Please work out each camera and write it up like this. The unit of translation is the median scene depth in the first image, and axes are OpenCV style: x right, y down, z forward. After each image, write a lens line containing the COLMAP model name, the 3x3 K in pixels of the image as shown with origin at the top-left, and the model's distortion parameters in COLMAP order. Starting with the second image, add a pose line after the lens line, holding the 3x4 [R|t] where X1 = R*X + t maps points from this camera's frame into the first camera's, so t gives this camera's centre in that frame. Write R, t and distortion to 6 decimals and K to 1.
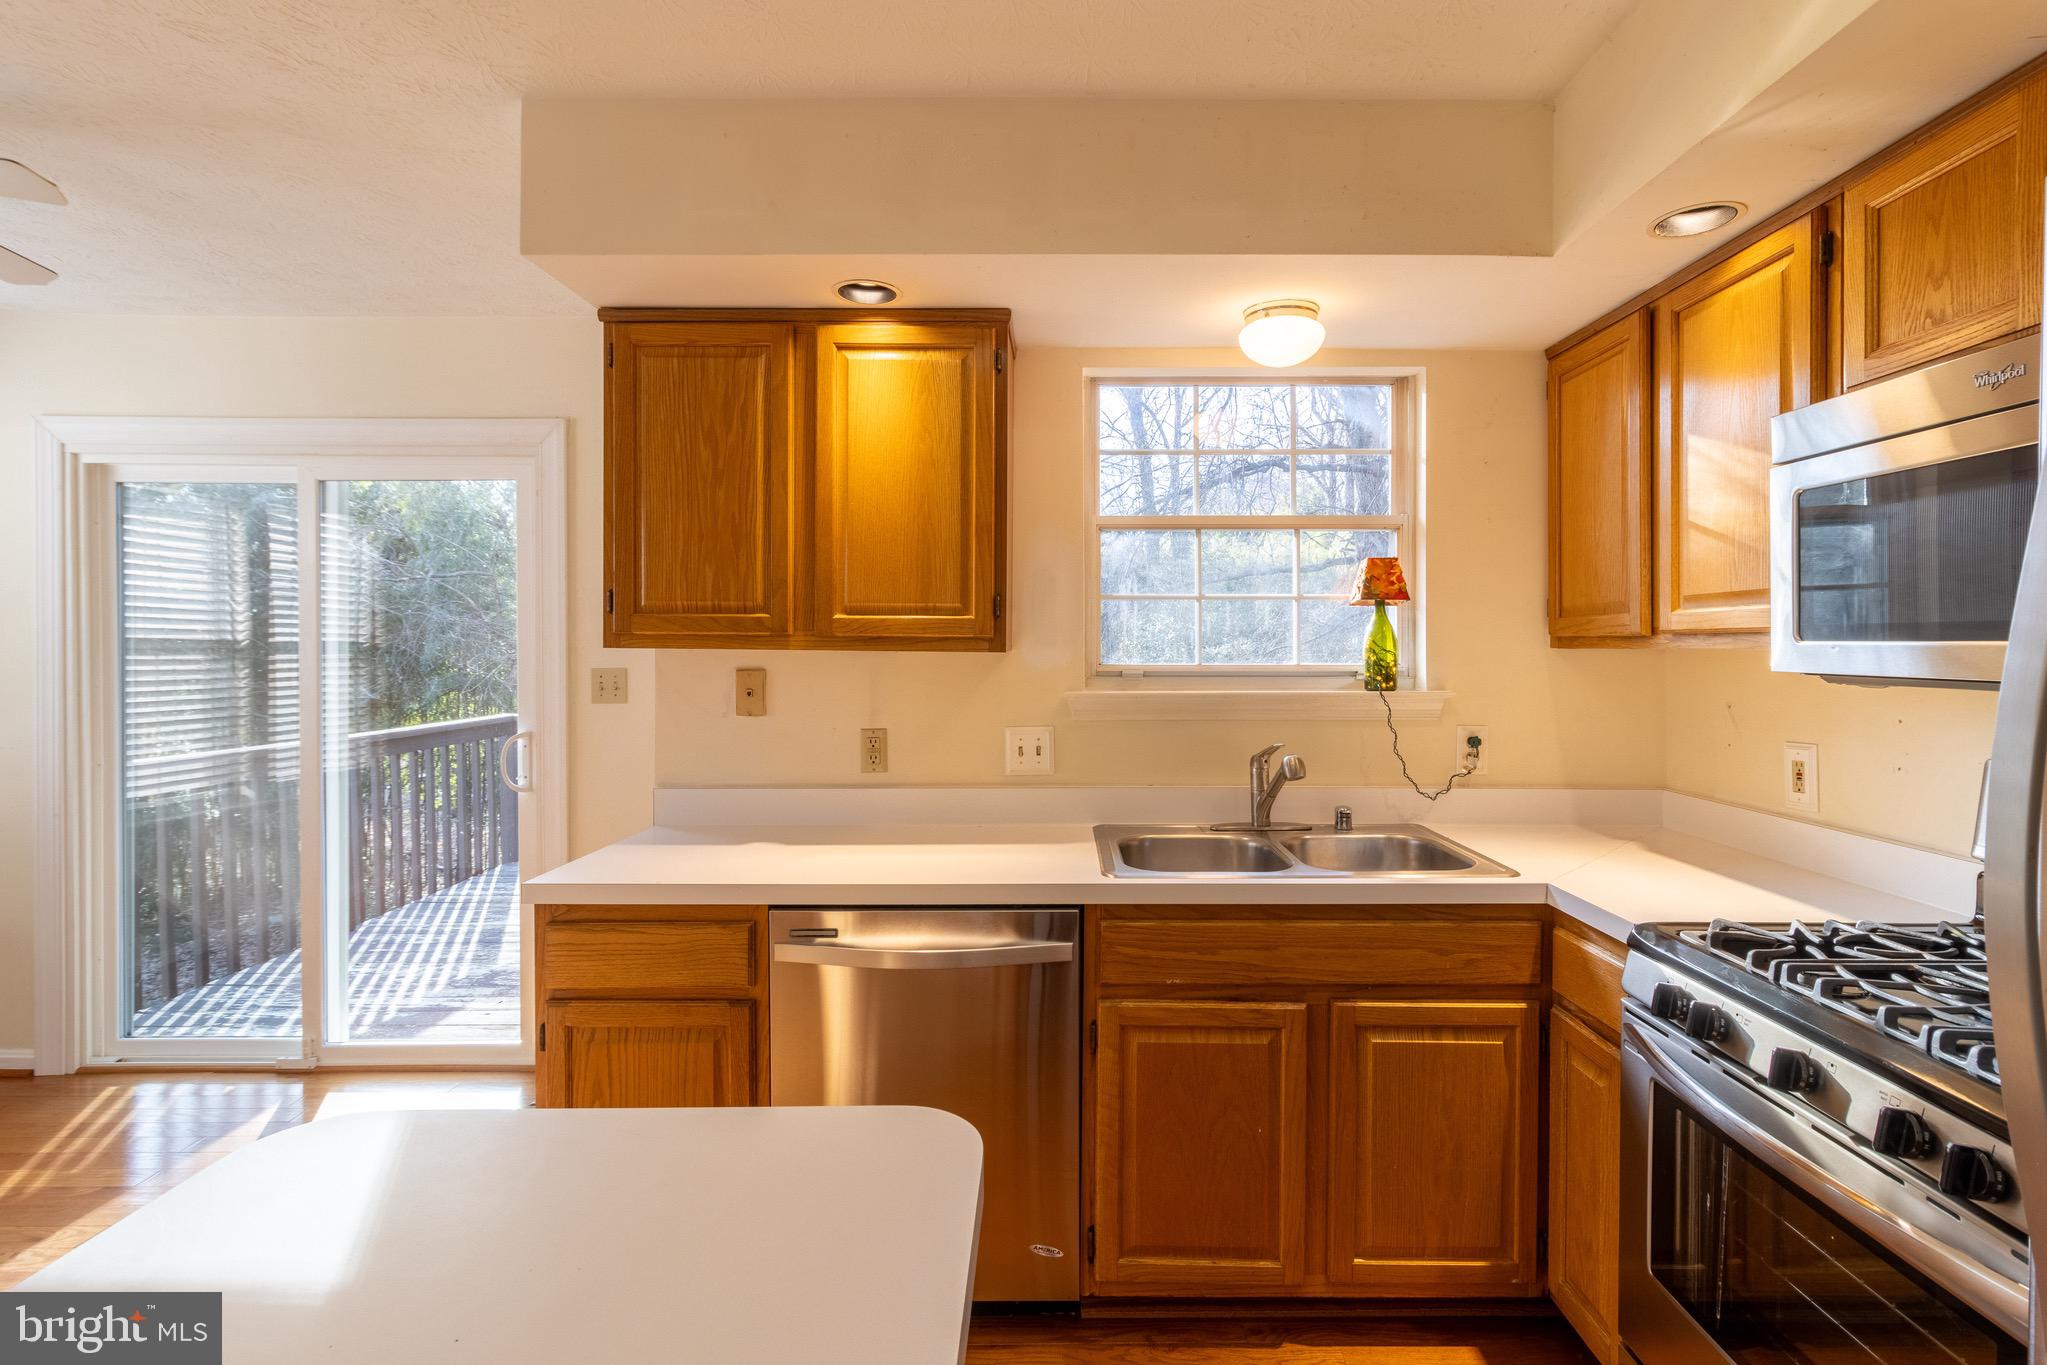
lens RADIAL K [[964.6, 0, 1117.2], [0, 964.6, 659.4], [0, 0, 1]] dist [0.004340, -0.000556]
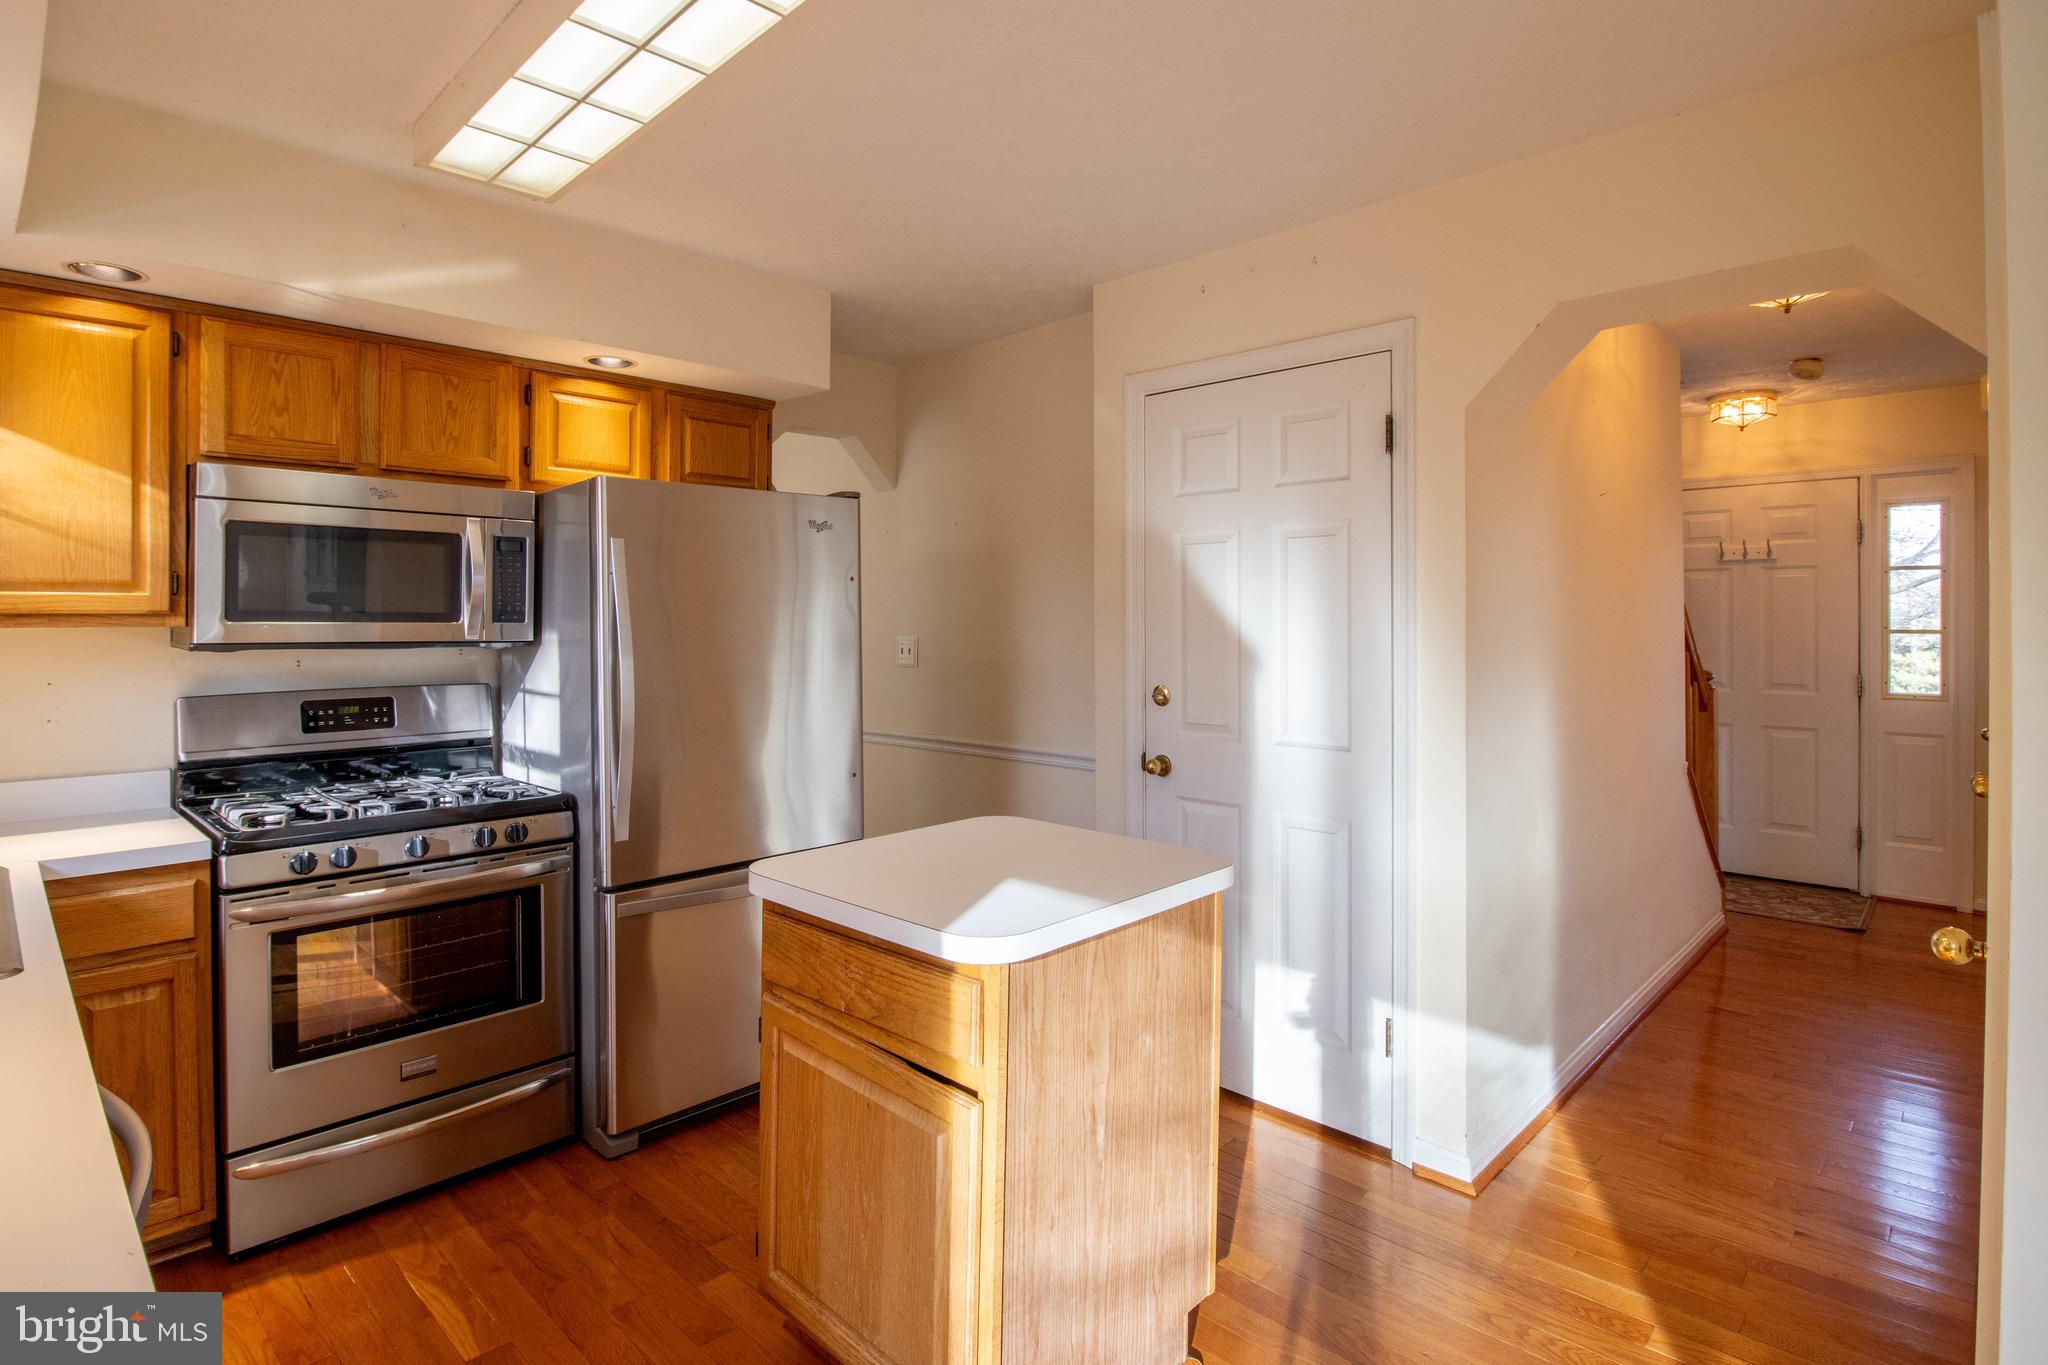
lens RADIAL K [[1037.7, 0, 987.4], [0, 1037.7, 618.7], [0, 0, 1]] dist [-0.010601, -0.002082]
pose [[-0.708759, 0.002837, 0.705445, -0.633791], [0.013113, 0.999872, 0.009153, -0.010984], [-0.705329, 0.015738, -0.708706, 0.671374]]
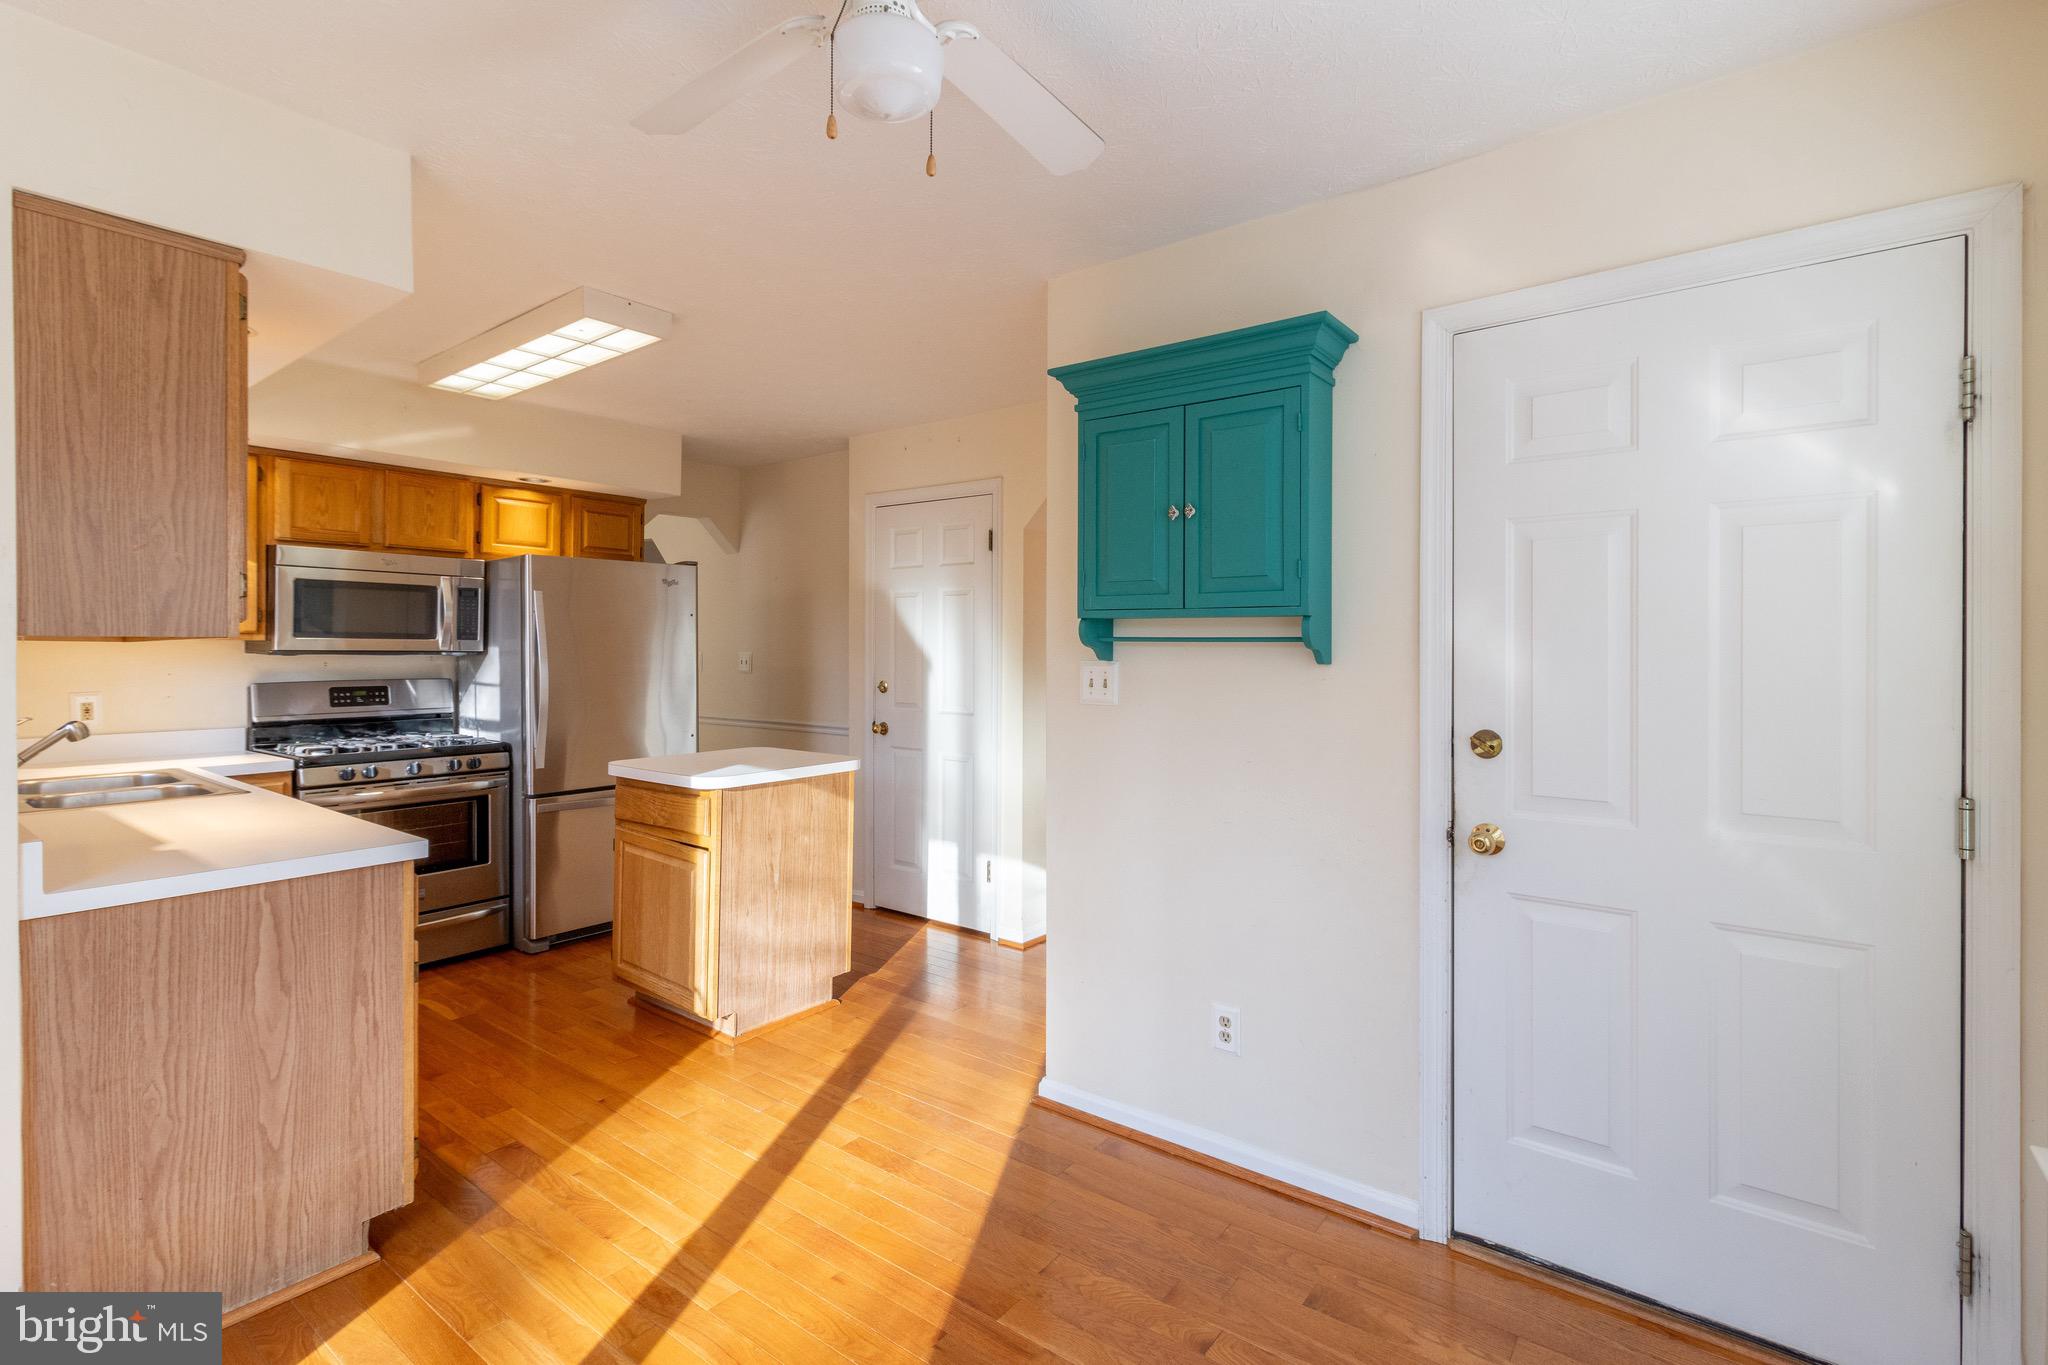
lens RADIAL K [[965.0, 0, 1044.5], [0, 965.0, 650.1], [0, 0, 1]] dist [0.004340, -0.000556]
pose [[-0.802031, -0.007243, 0.597238, -1.233771], [0.003831, 0.999844, 0.017269, -0.011082], [-0.597270, 0.016138, -0.801878, 0.963125]]
